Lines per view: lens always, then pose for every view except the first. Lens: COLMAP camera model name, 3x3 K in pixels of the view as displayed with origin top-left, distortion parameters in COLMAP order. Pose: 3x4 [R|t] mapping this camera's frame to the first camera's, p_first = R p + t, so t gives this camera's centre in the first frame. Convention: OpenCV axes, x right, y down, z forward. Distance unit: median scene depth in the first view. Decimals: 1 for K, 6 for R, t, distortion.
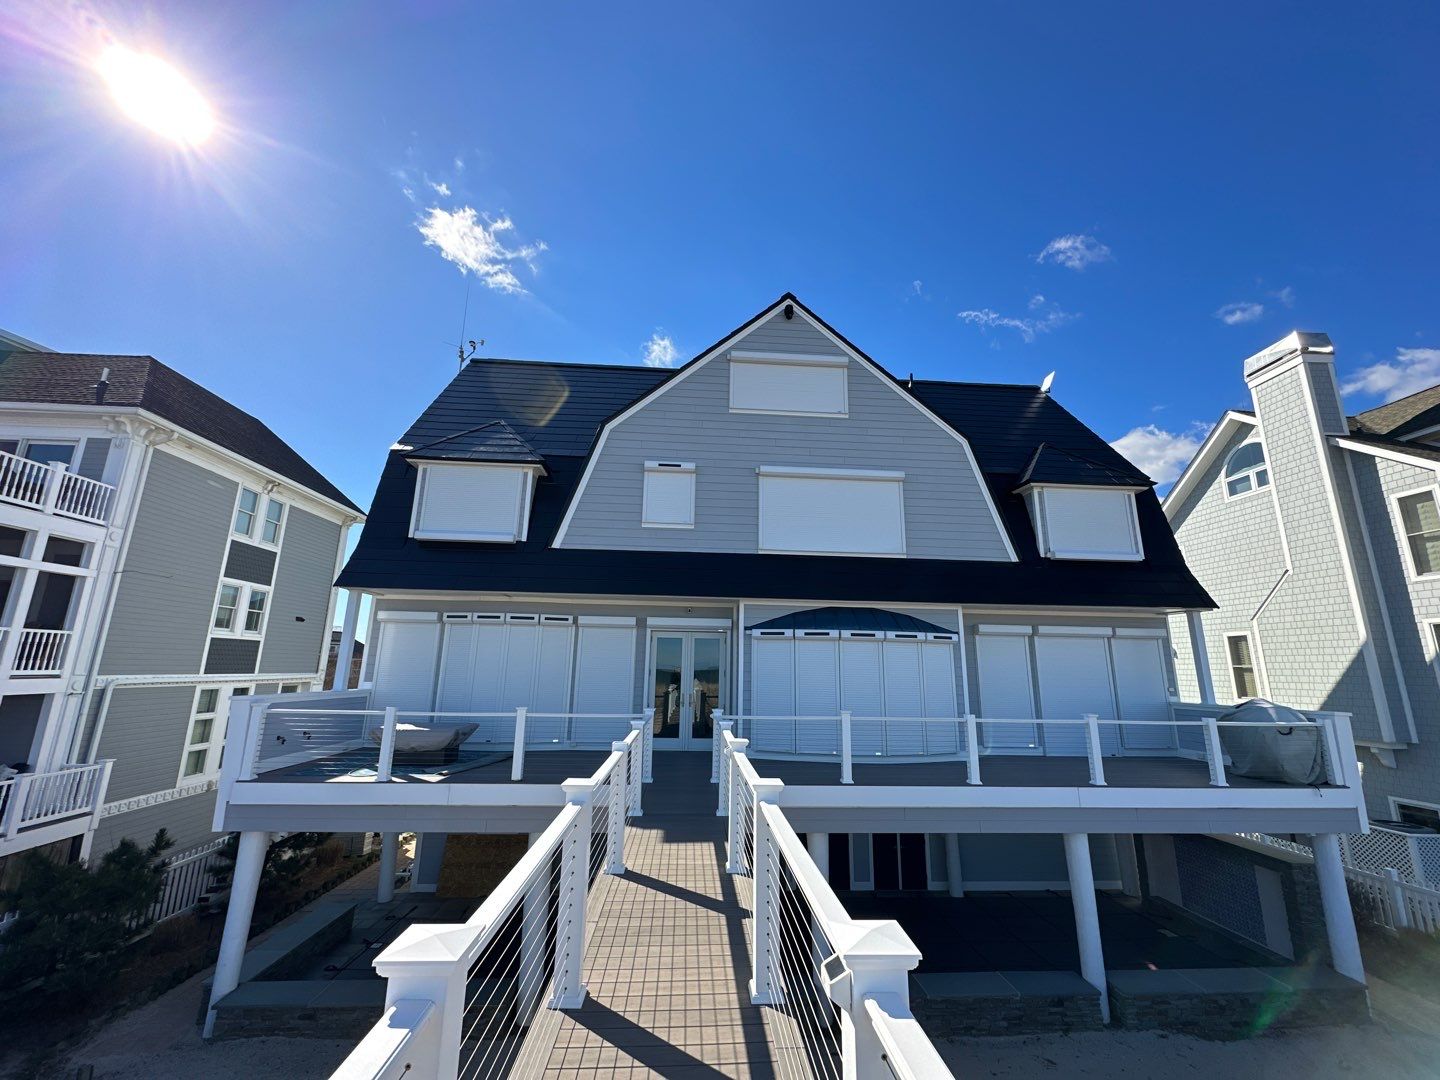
lens RADIAL K [[576.6, 0, 720.0], [0, 576.6, 540.0], [0, 0, 1]] dist [-0.001765, -0.000115]
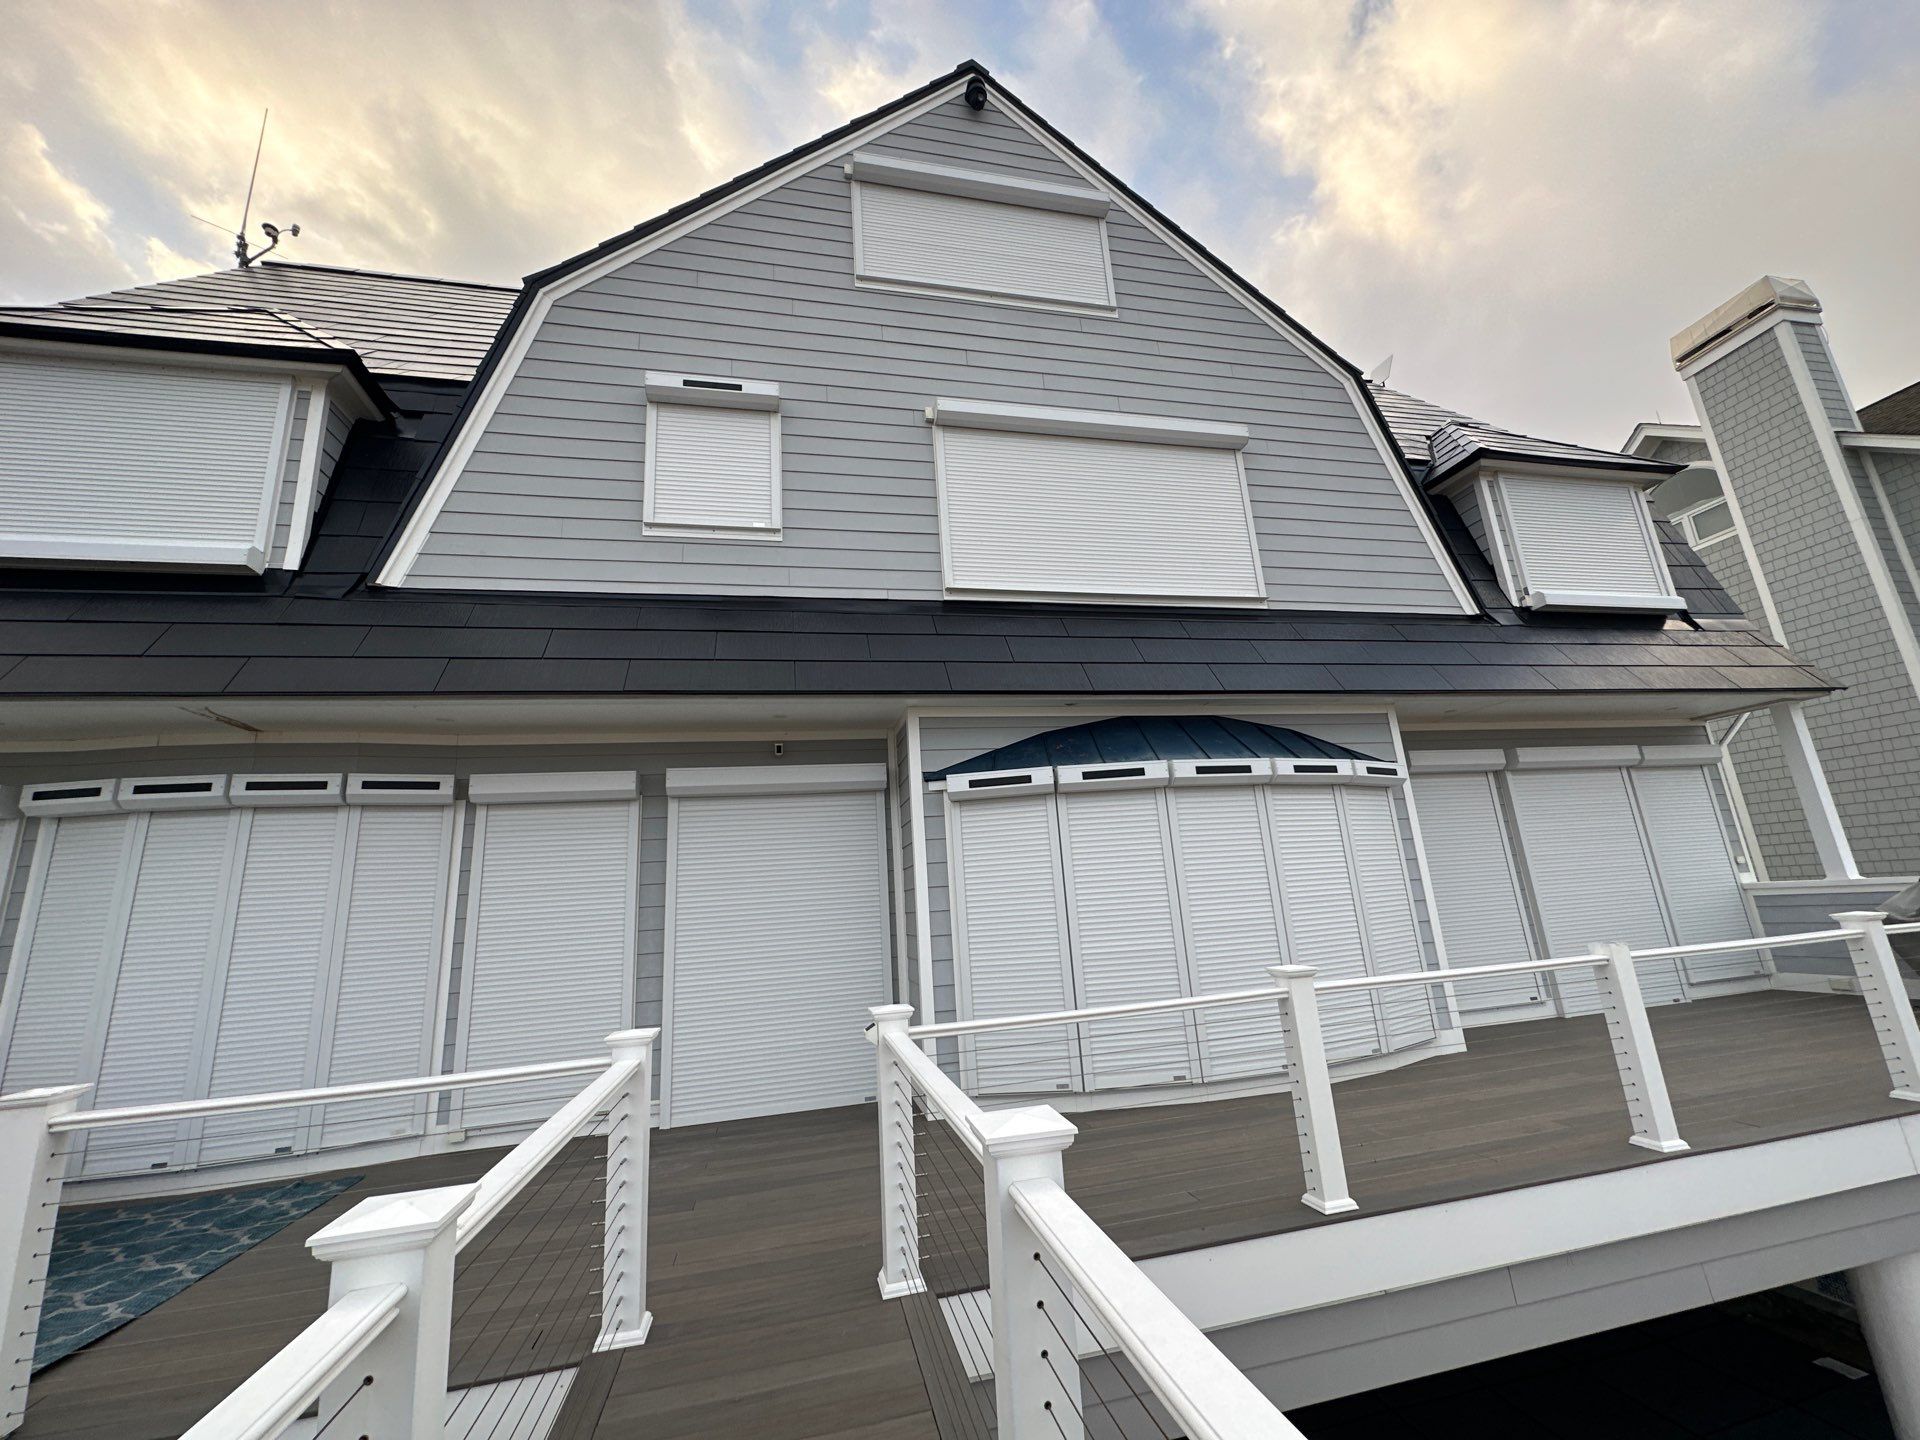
lens RADIAL K [[768.7, 0, 960.0], [0, 768.7, 720.0], [0, 0, 1]] dist [-0.001765, -0.000115]
pose [[0.983915, -0.043740, 0.173202, -0.021031], [0.048221, 0.998600, -0.021748, 0.119441], [-0.172008, 0.029750, 0.984646, 0.452391]]
